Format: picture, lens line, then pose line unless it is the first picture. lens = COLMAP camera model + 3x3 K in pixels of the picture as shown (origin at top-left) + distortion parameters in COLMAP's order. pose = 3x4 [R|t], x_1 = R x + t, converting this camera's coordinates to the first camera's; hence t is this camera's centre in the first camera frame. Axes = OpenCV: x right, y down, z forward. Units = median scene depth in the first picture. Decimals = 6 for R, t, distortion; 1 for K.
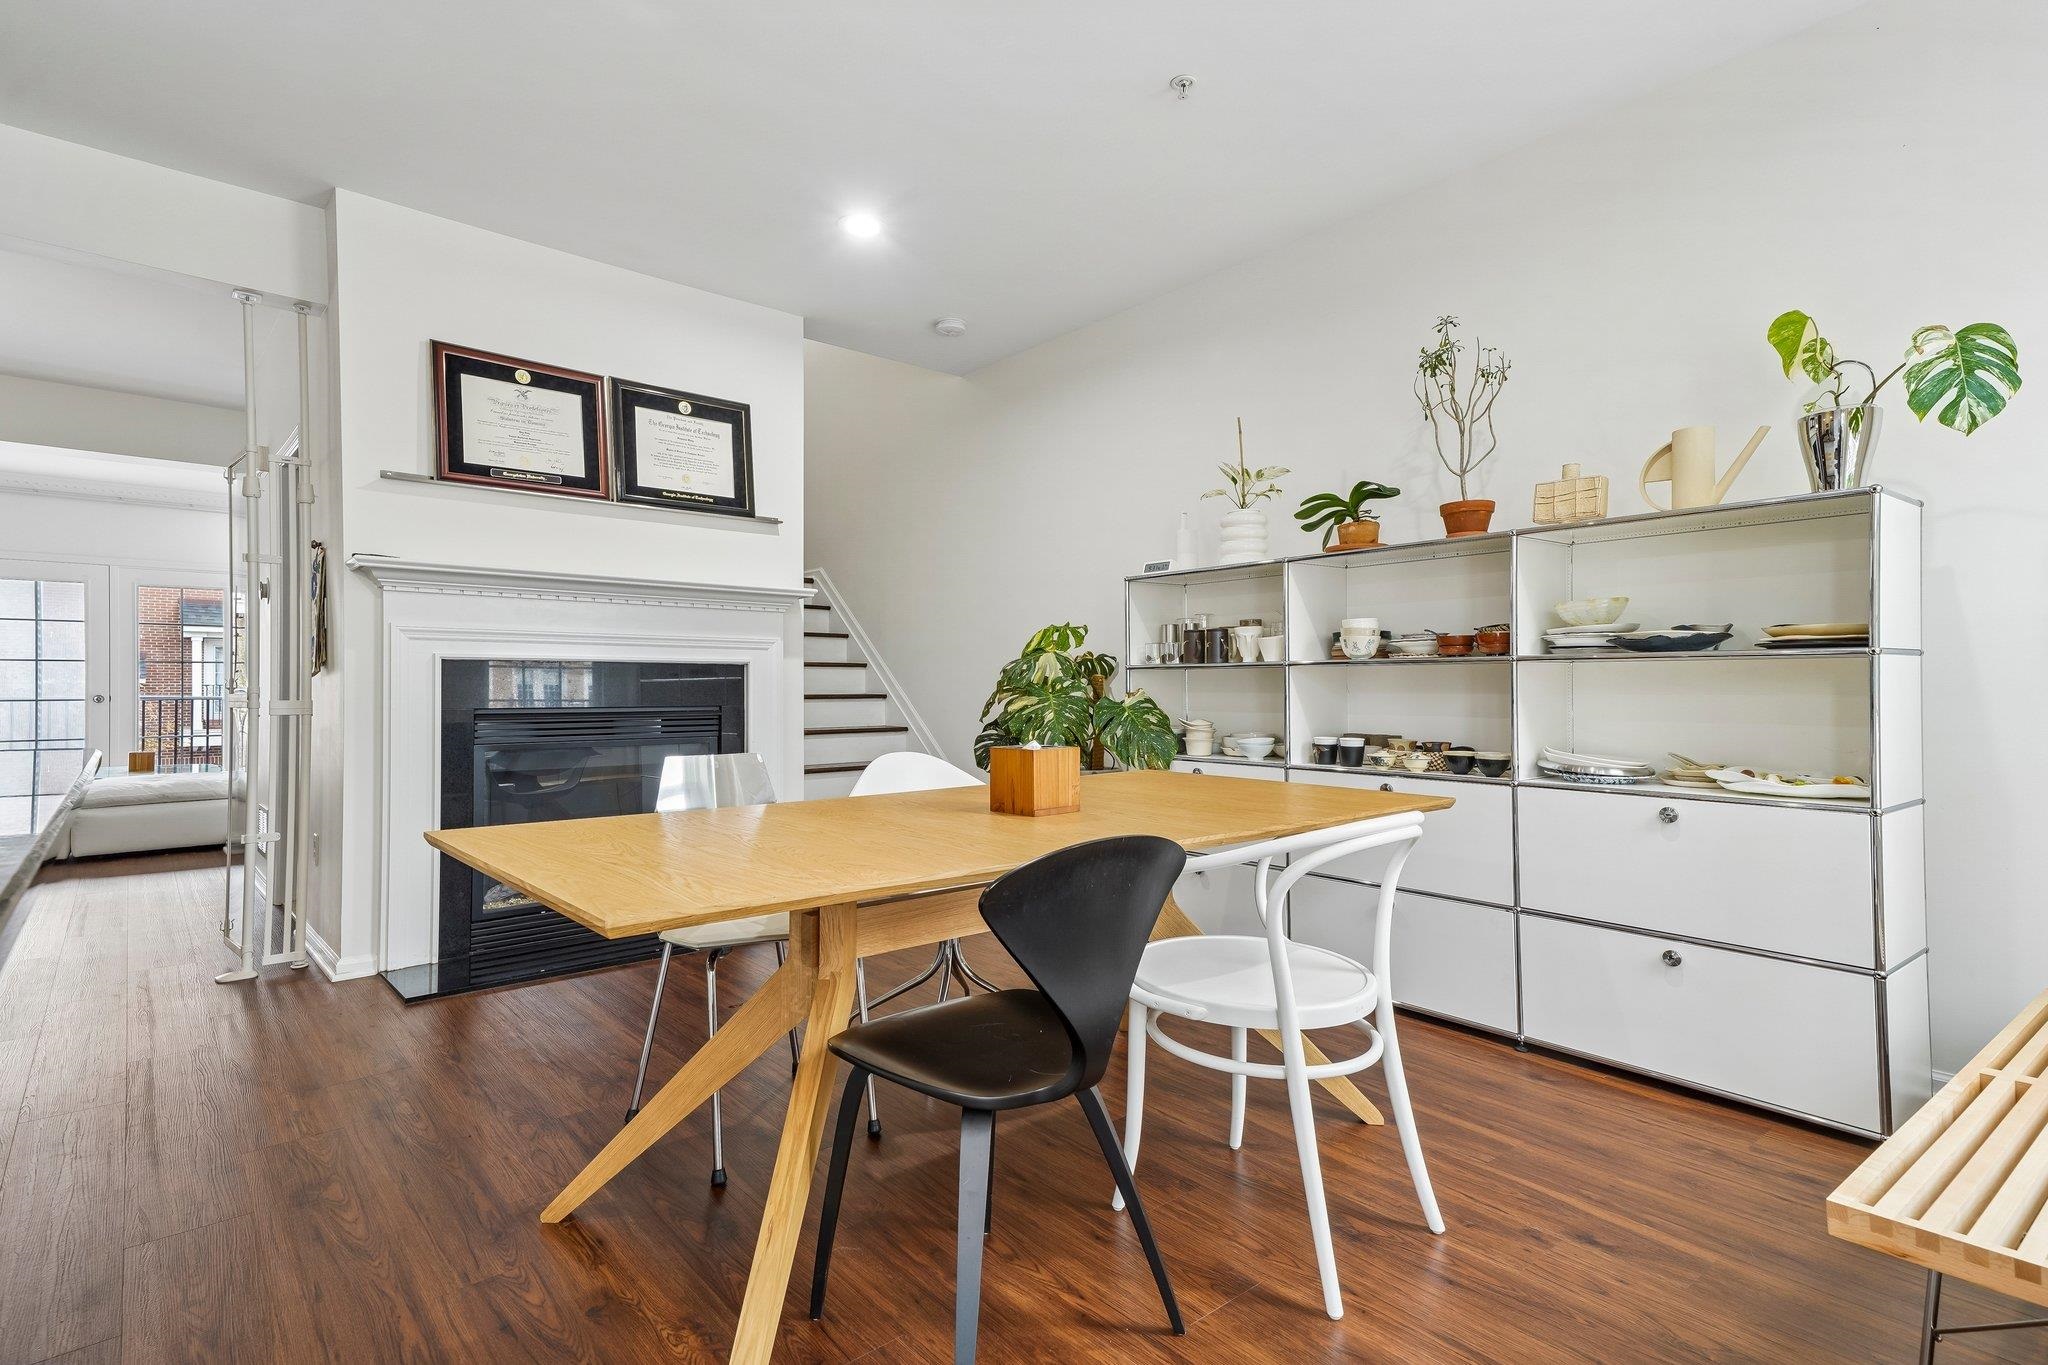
lens RADIAL K [[1008.7, 0, 1024.0], [0, 1008.7, 682.5], [0, 0, 1]] dist [0.084805, -0.000867]
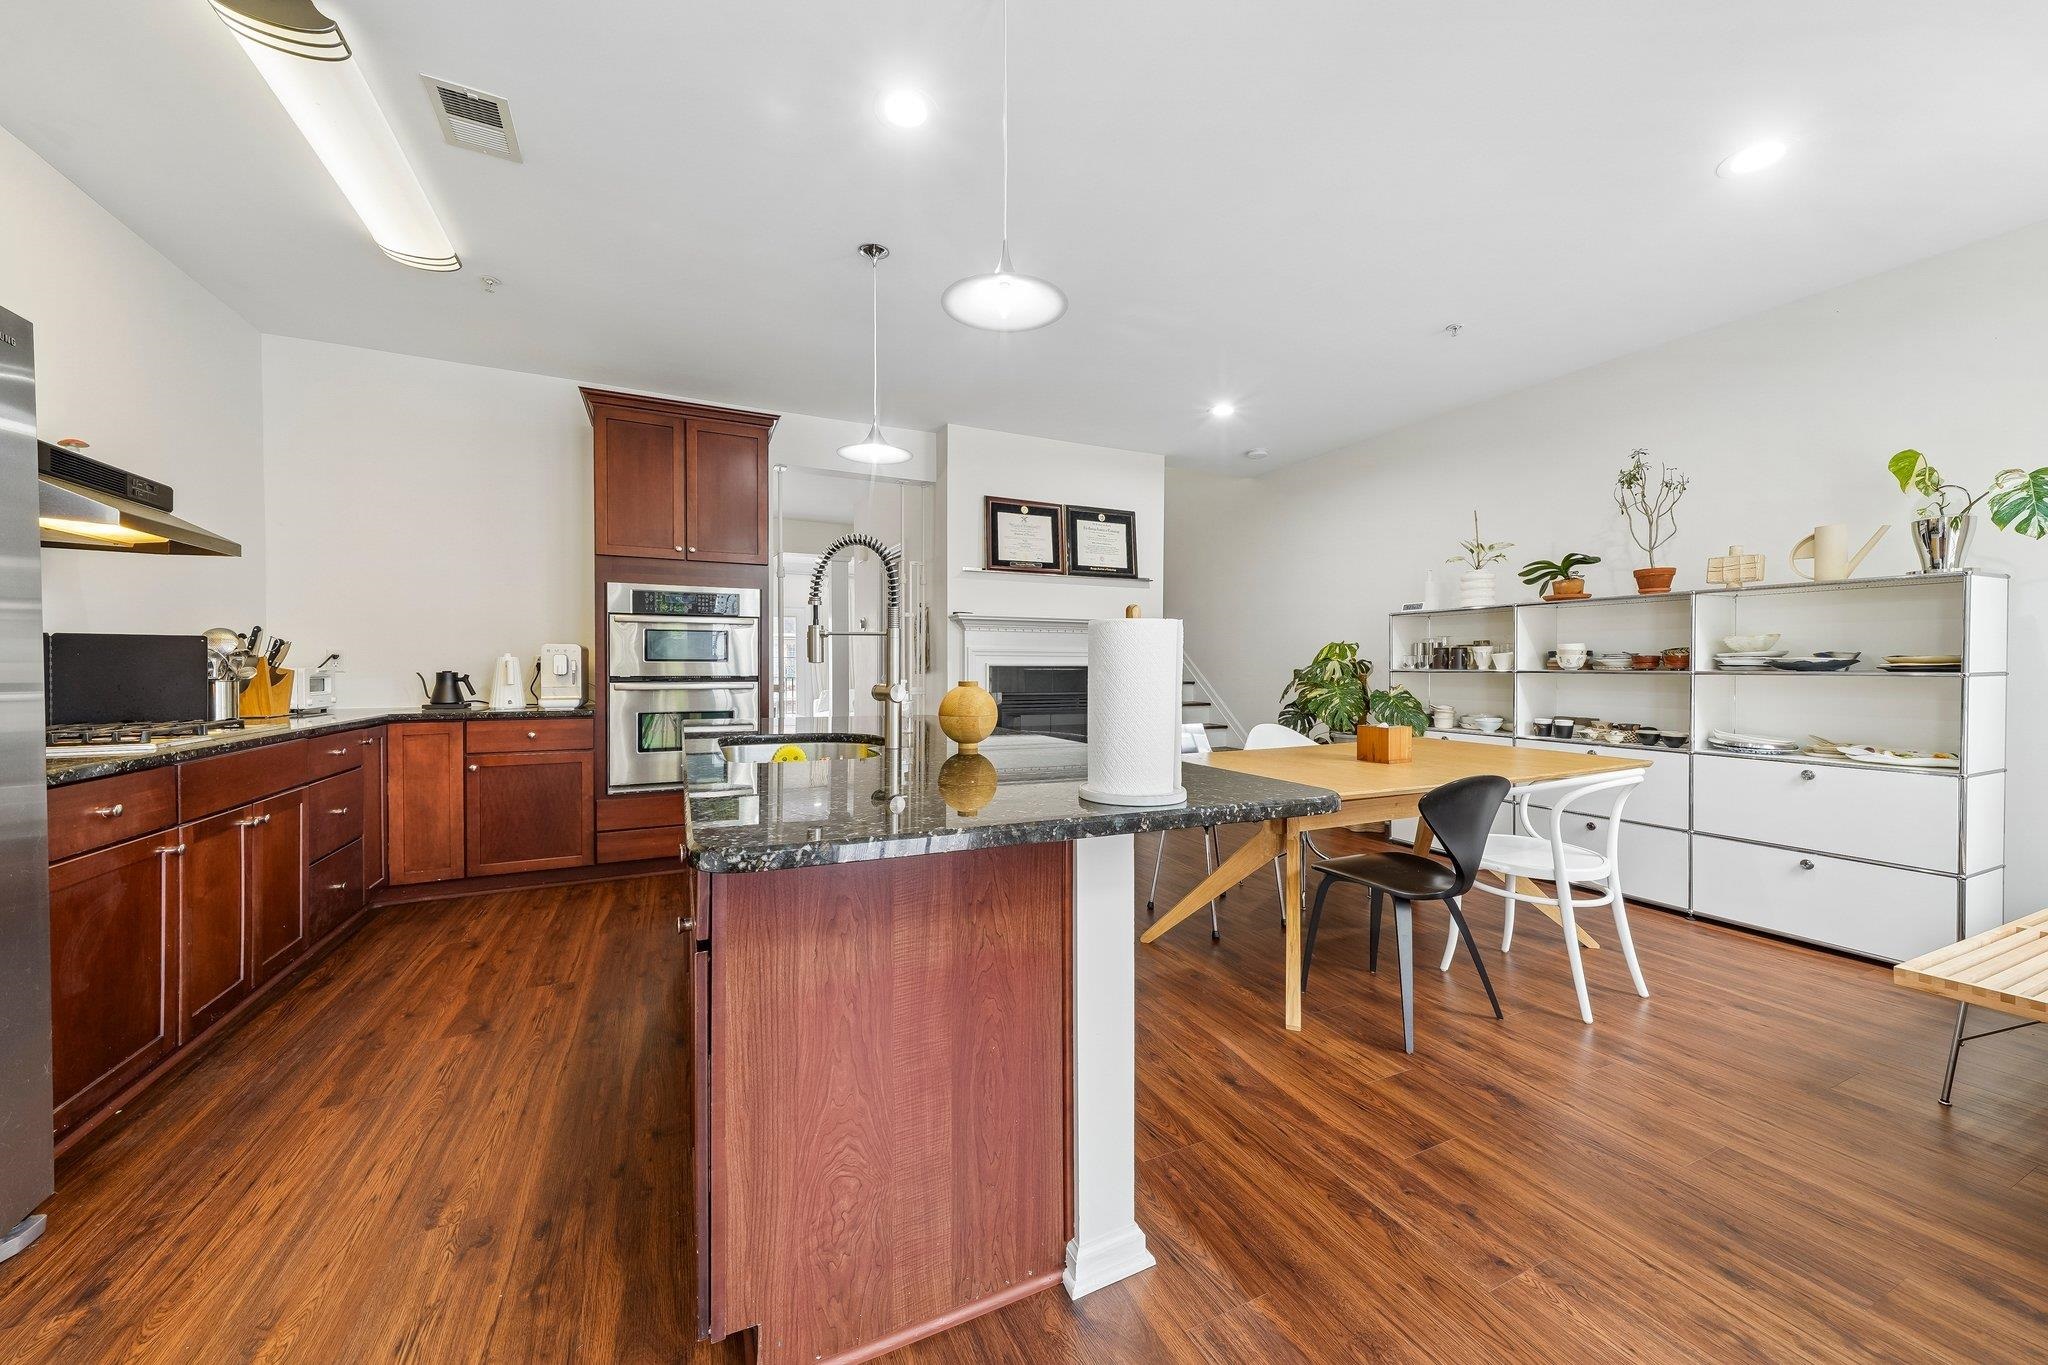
lens RADIAL K [[733.4, 0, 1021.2], [0, 733.4, 677.6], [0, 0, 1]] dist [0.010011, -0.000085]
pose [[0.966539, 0.005358, -0.256466, -0.184842], [0.000031, 0.999779, 0.021003, -0.032867], [0.256521, -0.020308, 0.966325, -0.291303]]
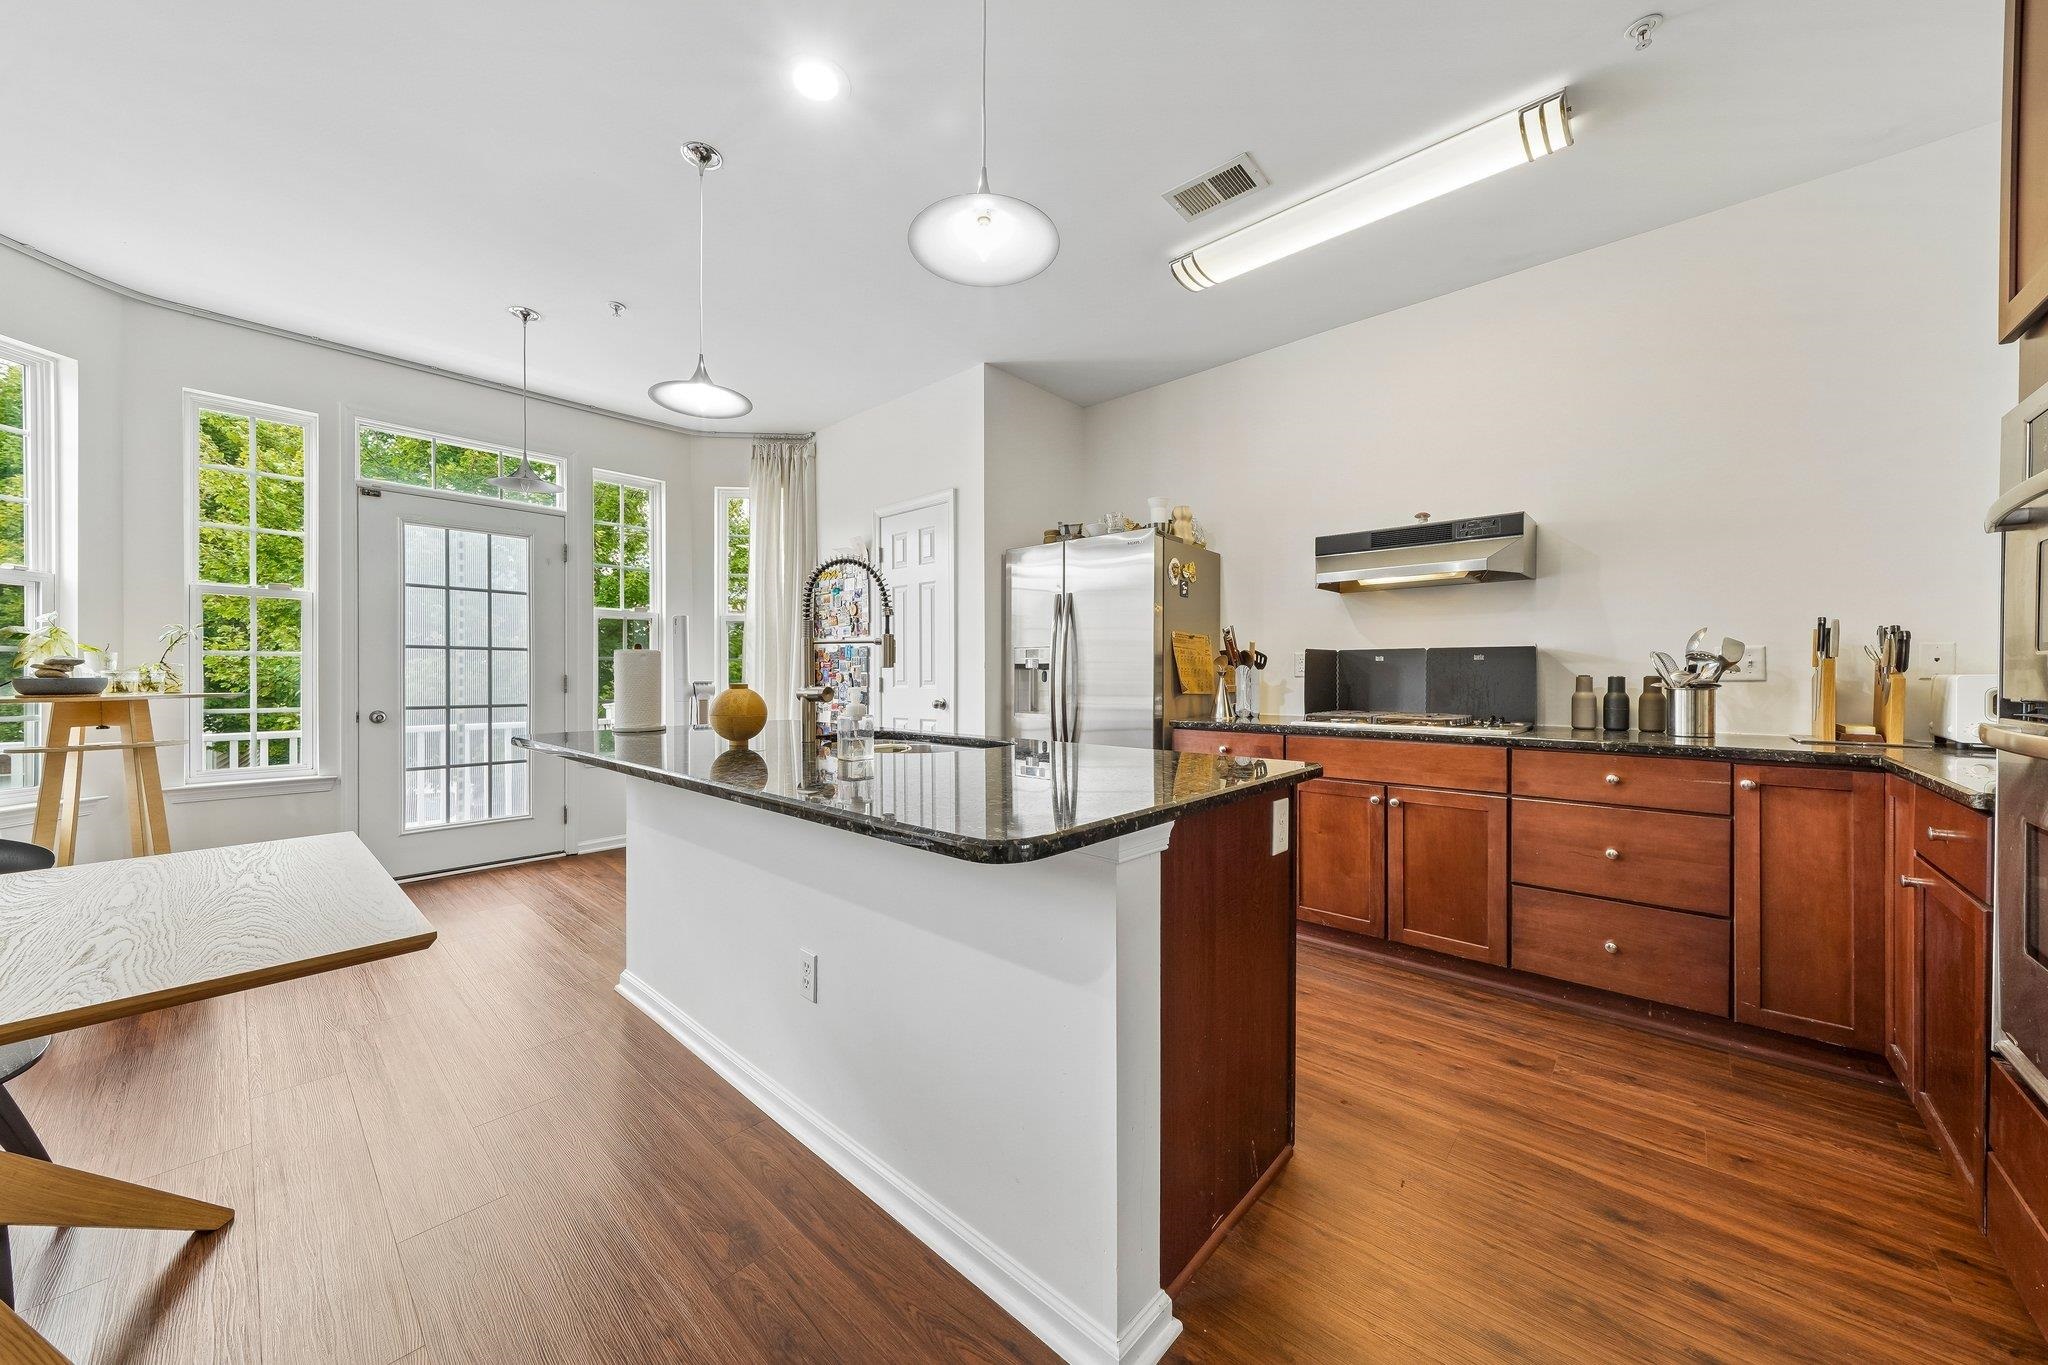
lens RADIAL K [[716.6, 0, 1028.3], [0, 716.6, 678.9], [0, 0, 1]] dist [0.007948, -0.000214]
pose [[-0.989291, -0.001863, -0.145947, -0.527750], [-0.002358, 0.999992, 0.003220, -0.021859], [0.145939, 0.003530, -0.989287, 0.892103]]
